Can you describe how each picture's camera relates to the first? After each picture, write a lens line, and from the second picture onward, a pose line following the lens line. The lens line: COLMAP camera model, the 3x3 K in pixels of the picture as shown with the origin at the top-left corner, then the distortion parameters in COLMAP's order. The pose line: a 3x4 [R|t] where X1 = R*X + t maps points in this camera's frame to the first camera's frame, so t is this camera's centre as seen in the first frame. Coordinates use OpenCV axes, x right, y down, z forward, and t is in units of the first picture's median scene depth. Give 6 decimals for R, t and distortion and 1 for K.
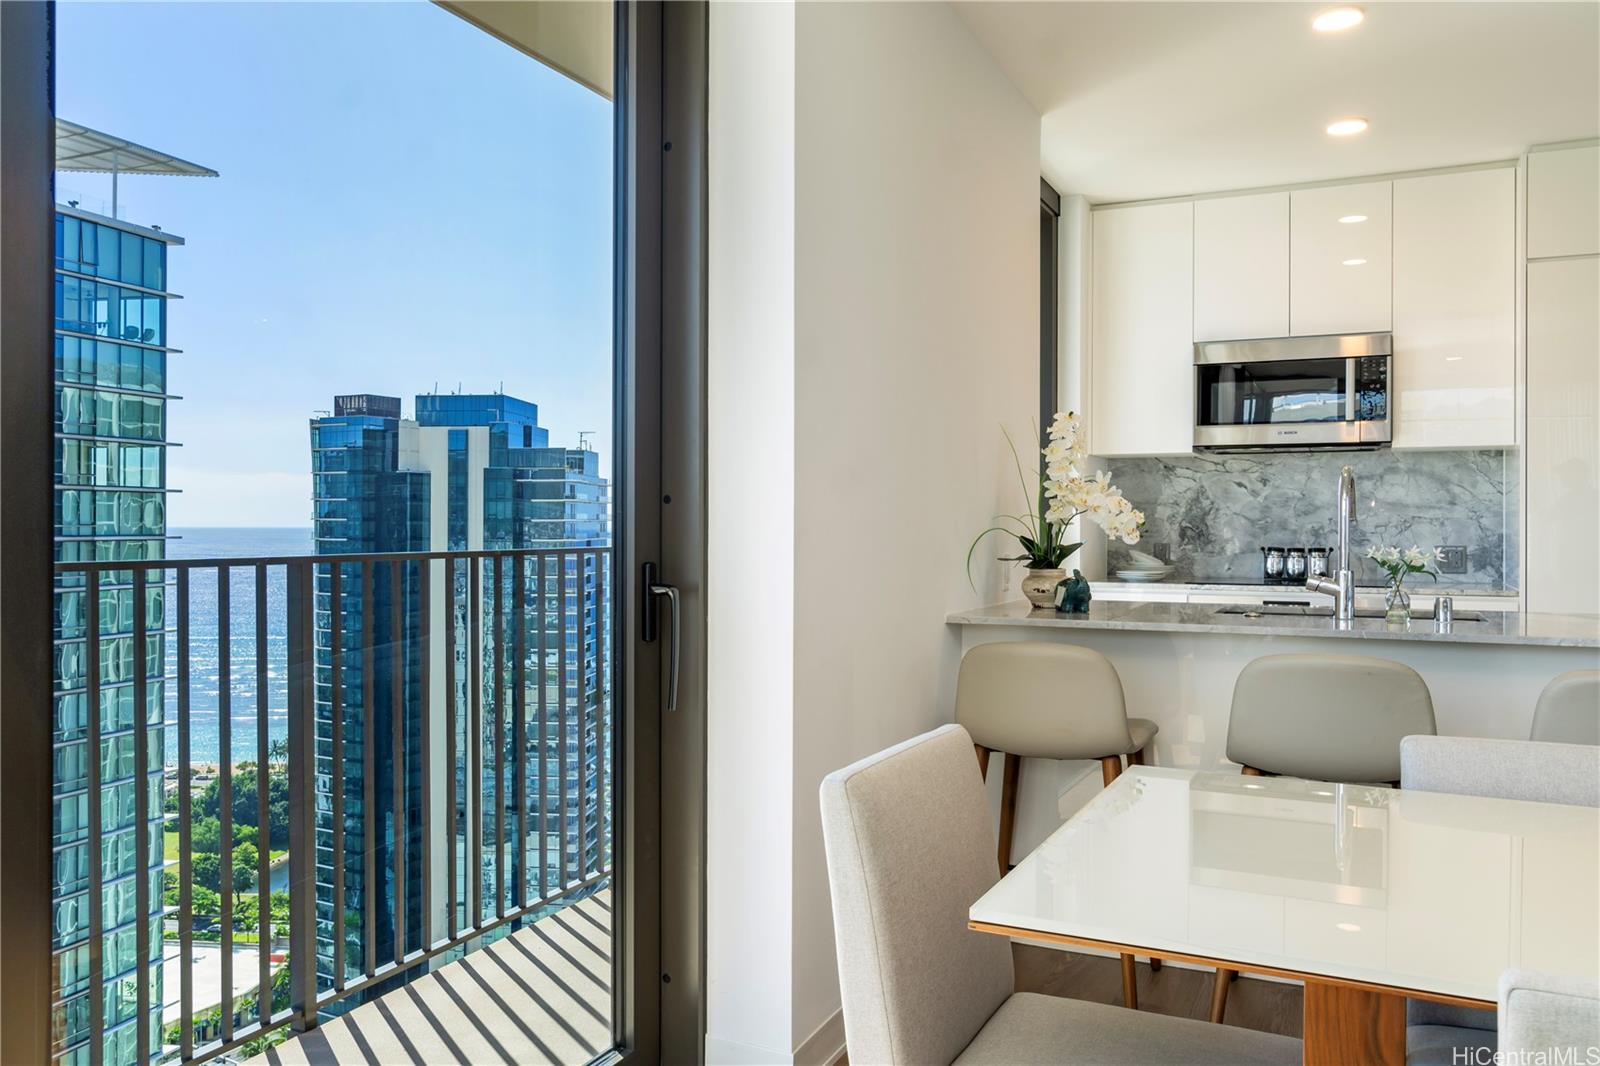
lens RADIAL K [[1239.5, 0, 797.2], [0, 1239.5, 525.9], [0, 0, 1]] dist [-0.000036, 0.001297]
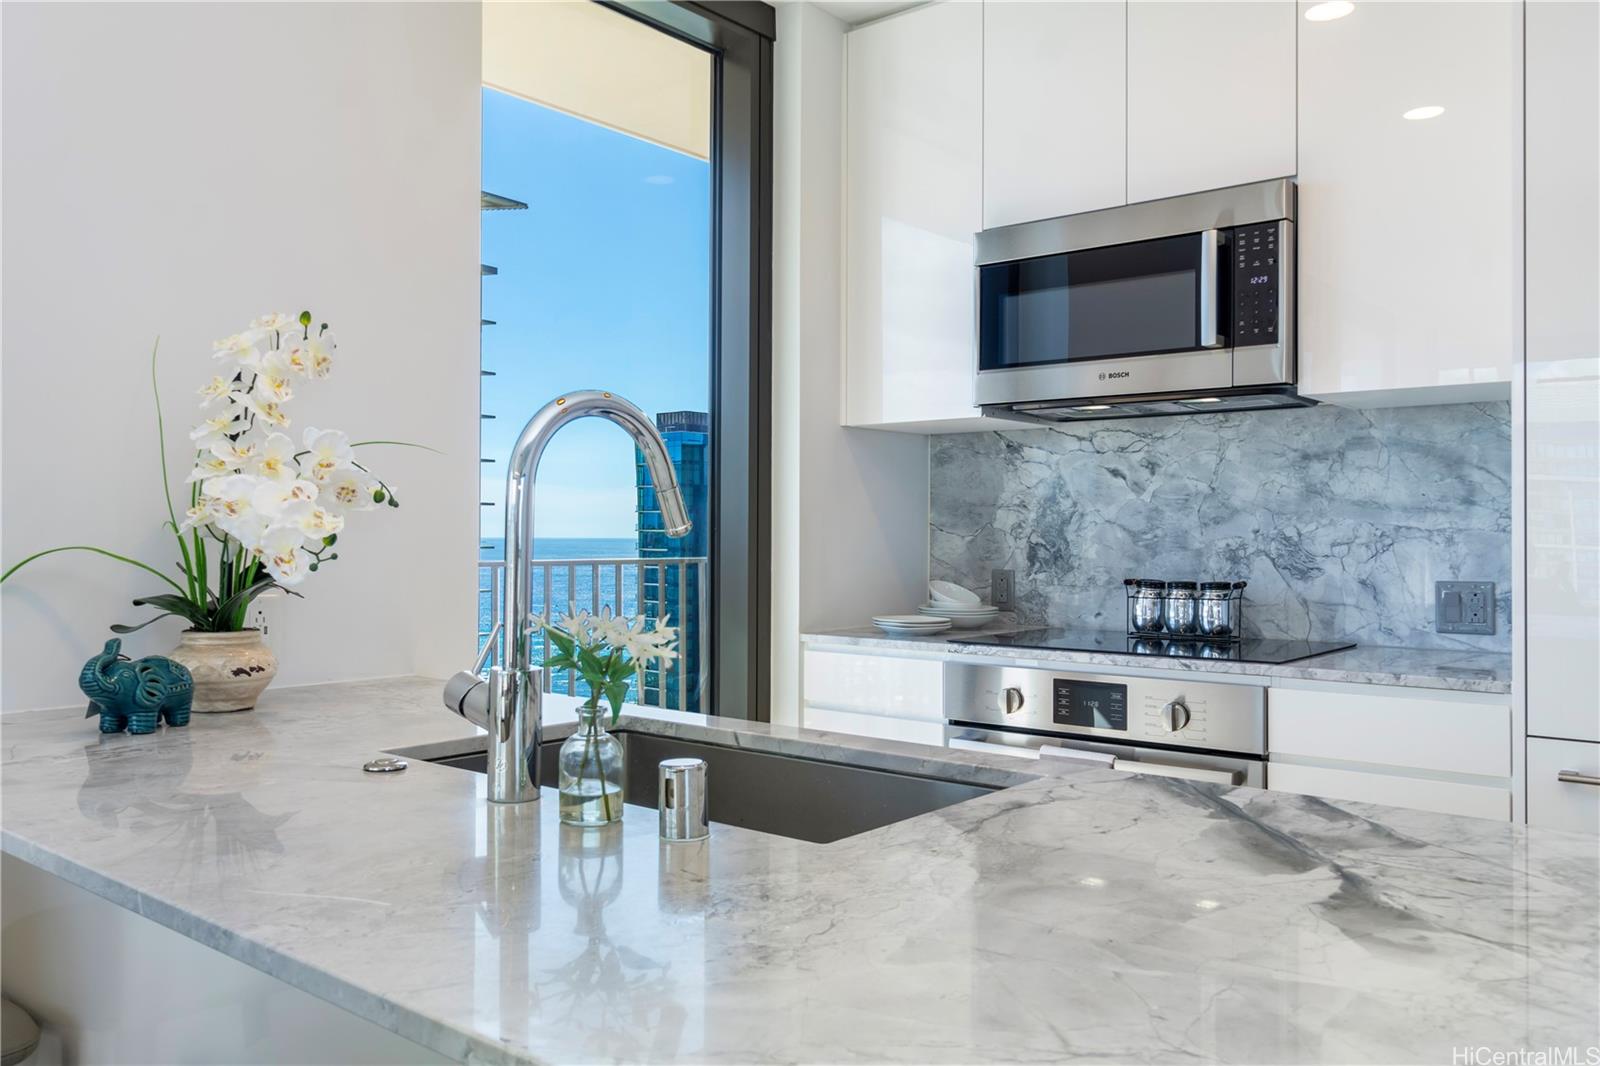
lens RADIAL K [[1239.5, 0, 797.2], [0, 1239.5, 525.9], [0, 0, 1]] dist [-0.000036, 0.001297]
pose [[0.966192, 0.000179, -0.257823, 0.371684], [-0.002556, 0.999957, -0.008884, -0.002254], [0.257810, 0.009243, 0.966151, 0.395598]]
